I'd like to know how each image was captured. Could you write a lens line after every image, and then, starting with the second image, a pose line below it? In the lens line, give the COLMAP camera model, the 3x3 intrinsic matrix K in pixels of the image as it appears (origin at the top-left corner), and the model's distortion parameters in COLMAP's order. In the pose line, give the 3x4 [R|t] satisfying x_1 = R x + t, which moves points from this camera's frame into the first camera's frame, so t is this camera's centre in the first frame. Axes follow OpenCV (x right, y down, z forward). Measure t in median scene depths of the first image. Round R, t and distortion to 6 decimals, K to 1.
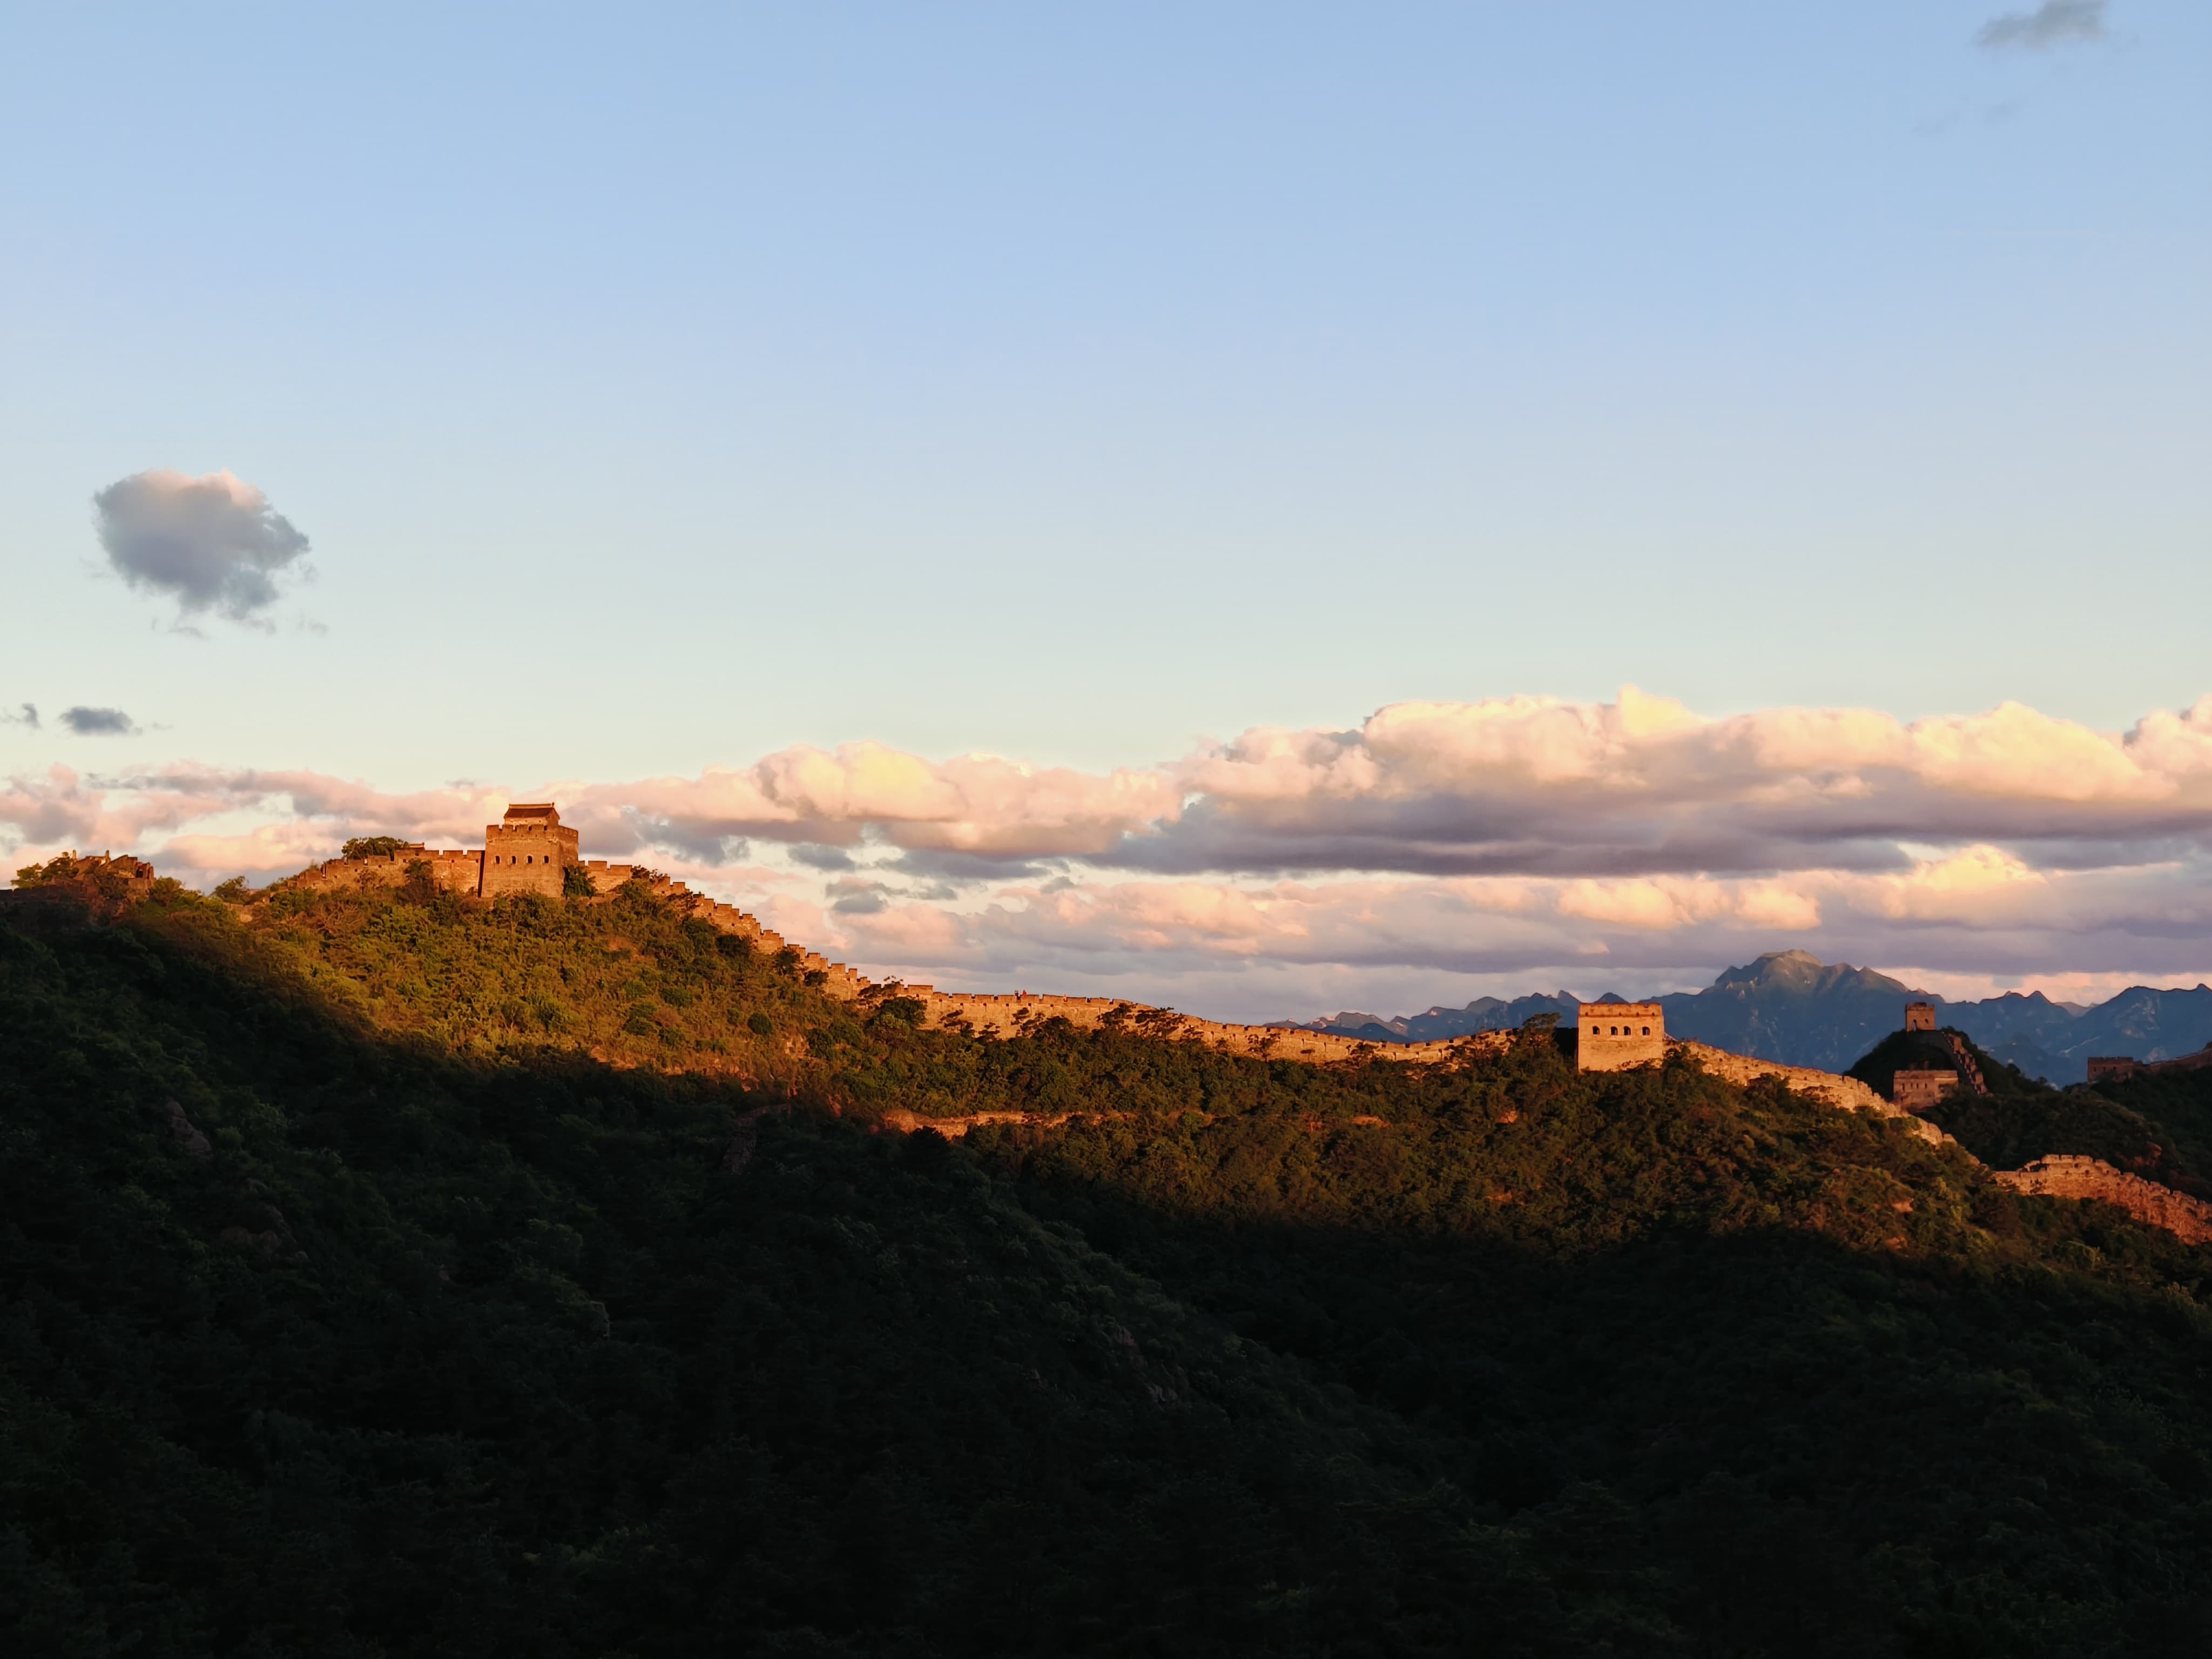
lens RADIAL K [[3164.6, 0, 1107.2], [0, 3164.6, 831.2], [0, 0, 1]] dist [0.034274, 0.000000]
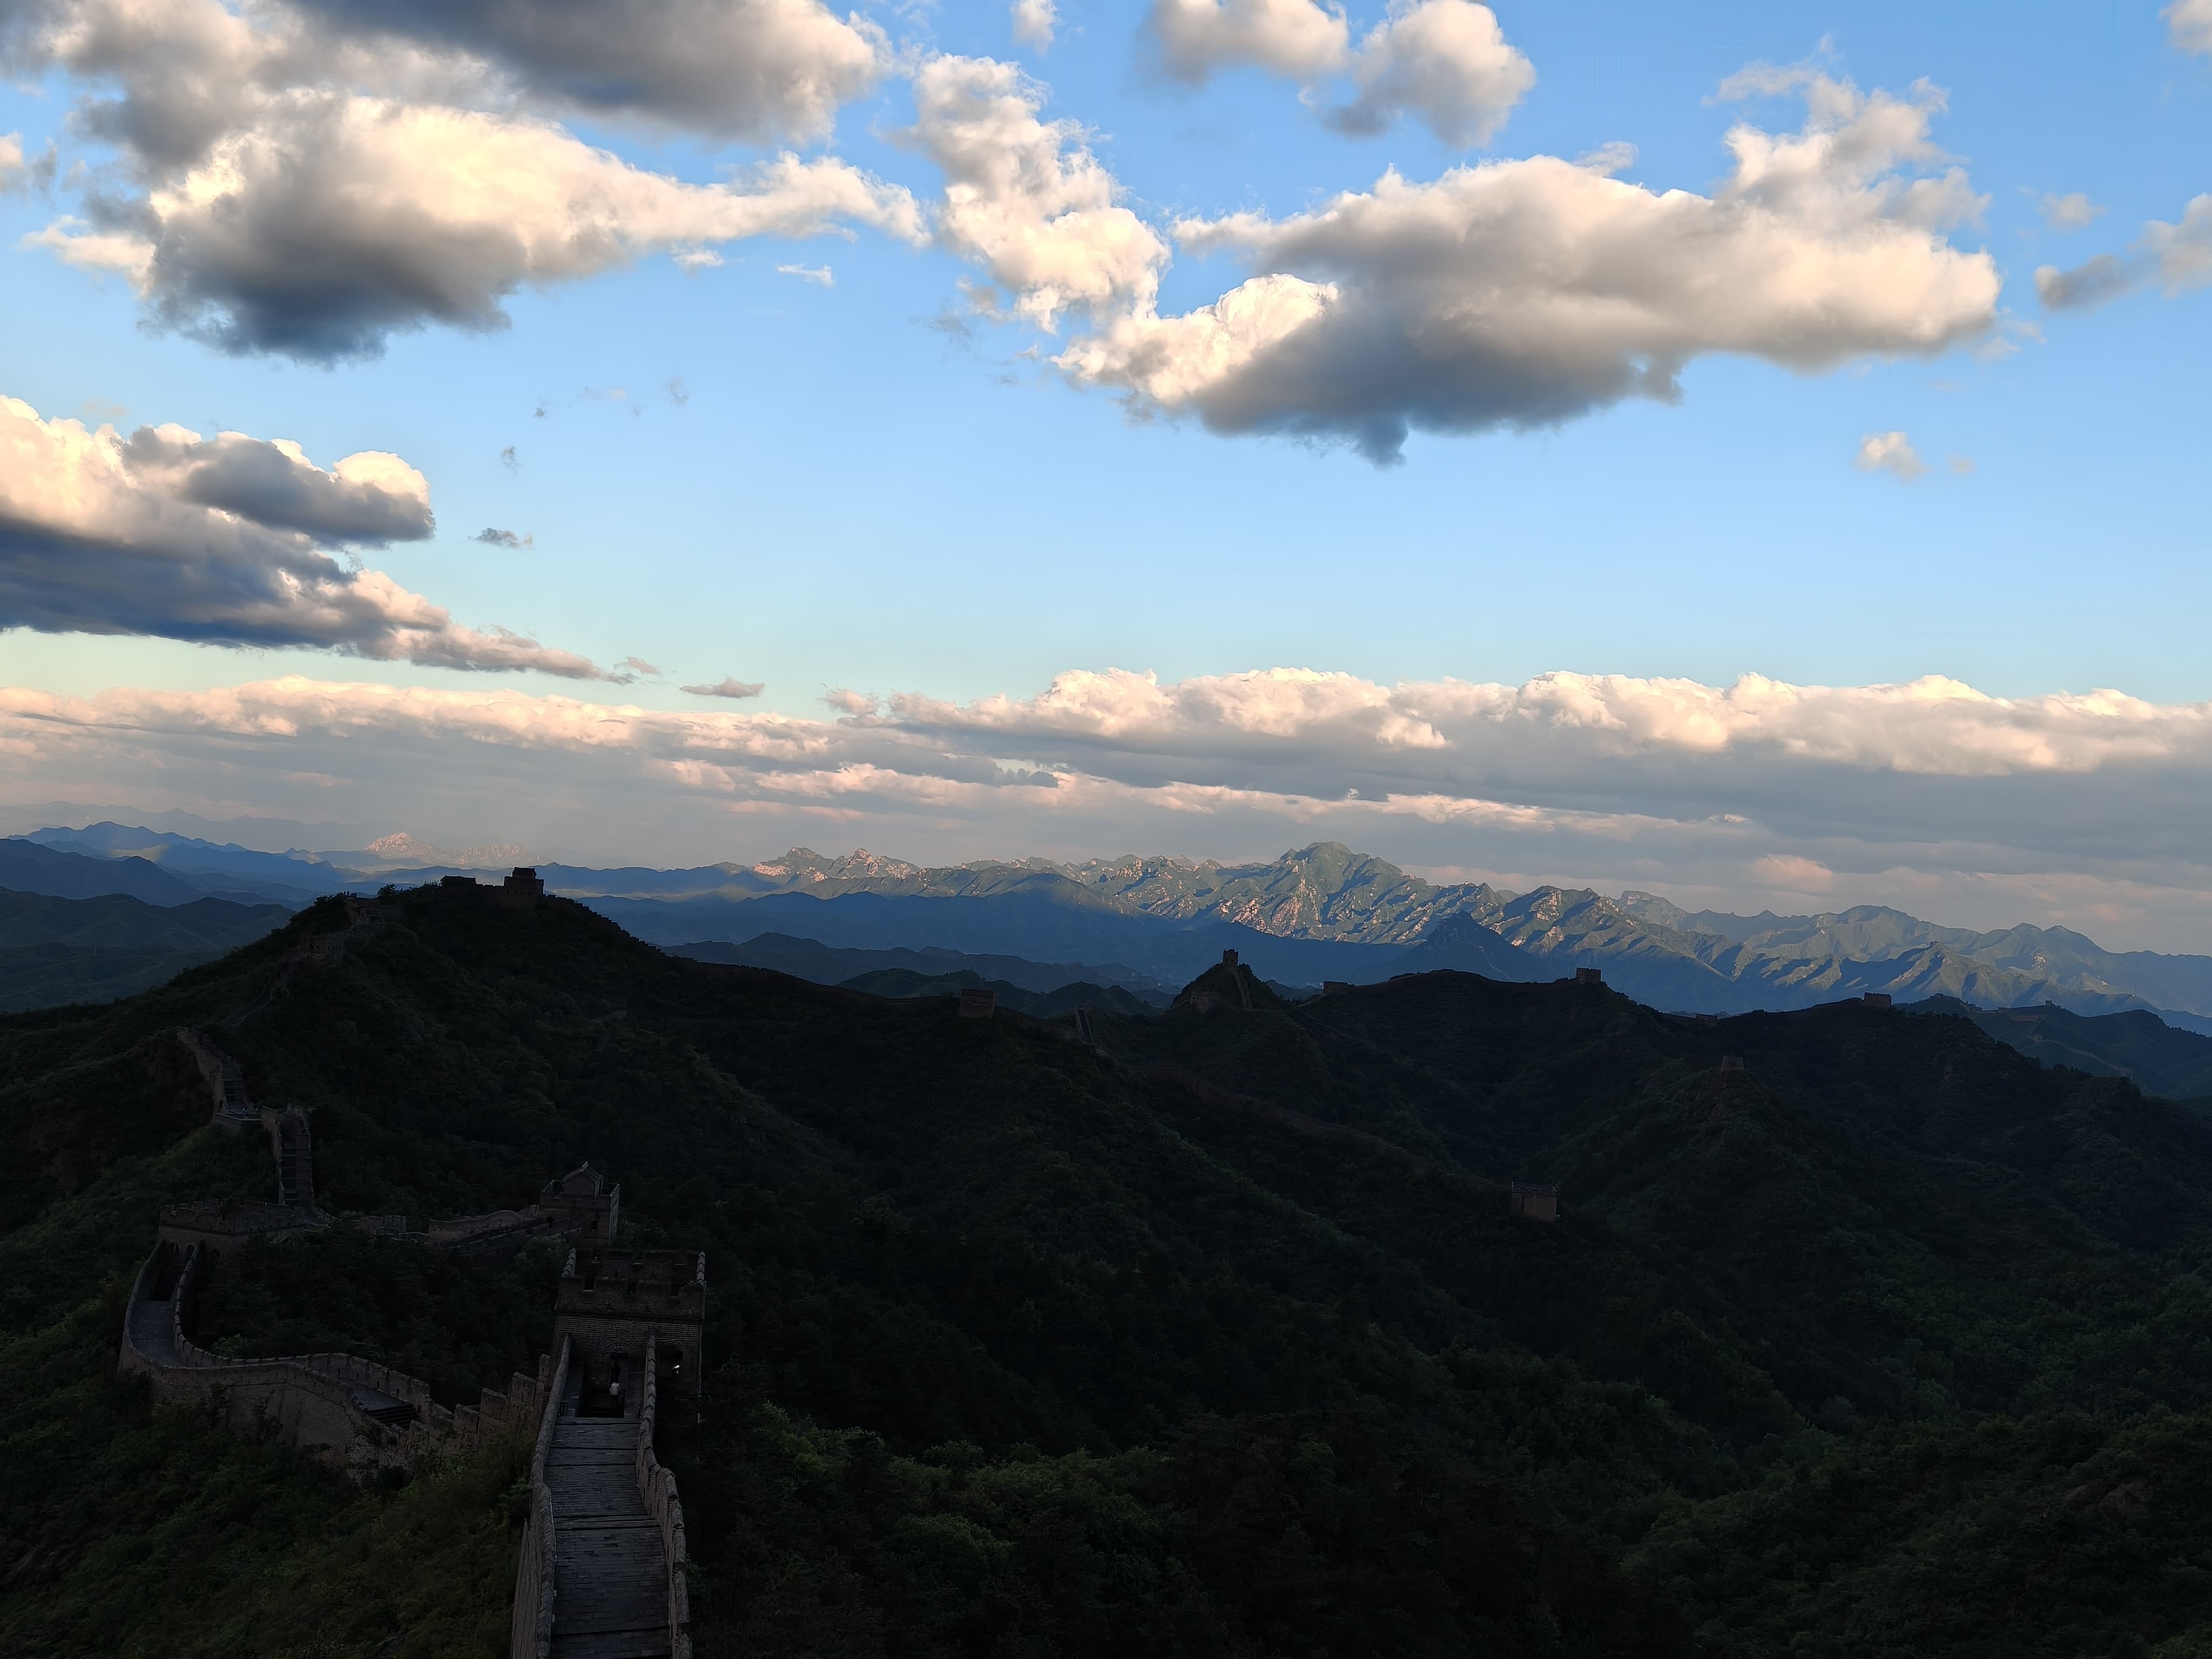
lens RADIAL K [[2195.3, 0, 1103.8], [0, 2195.3, 828.0], [0, 0, 1]] dist [-0.010058, 0.000000]
pose [[0.991123, 0.081085, 0.105361, 0.109481], [-0.085851, 0.995443, 0.041505, -0.225531], [-0.101515, -0.050182, 0.993568, -1.031759]]
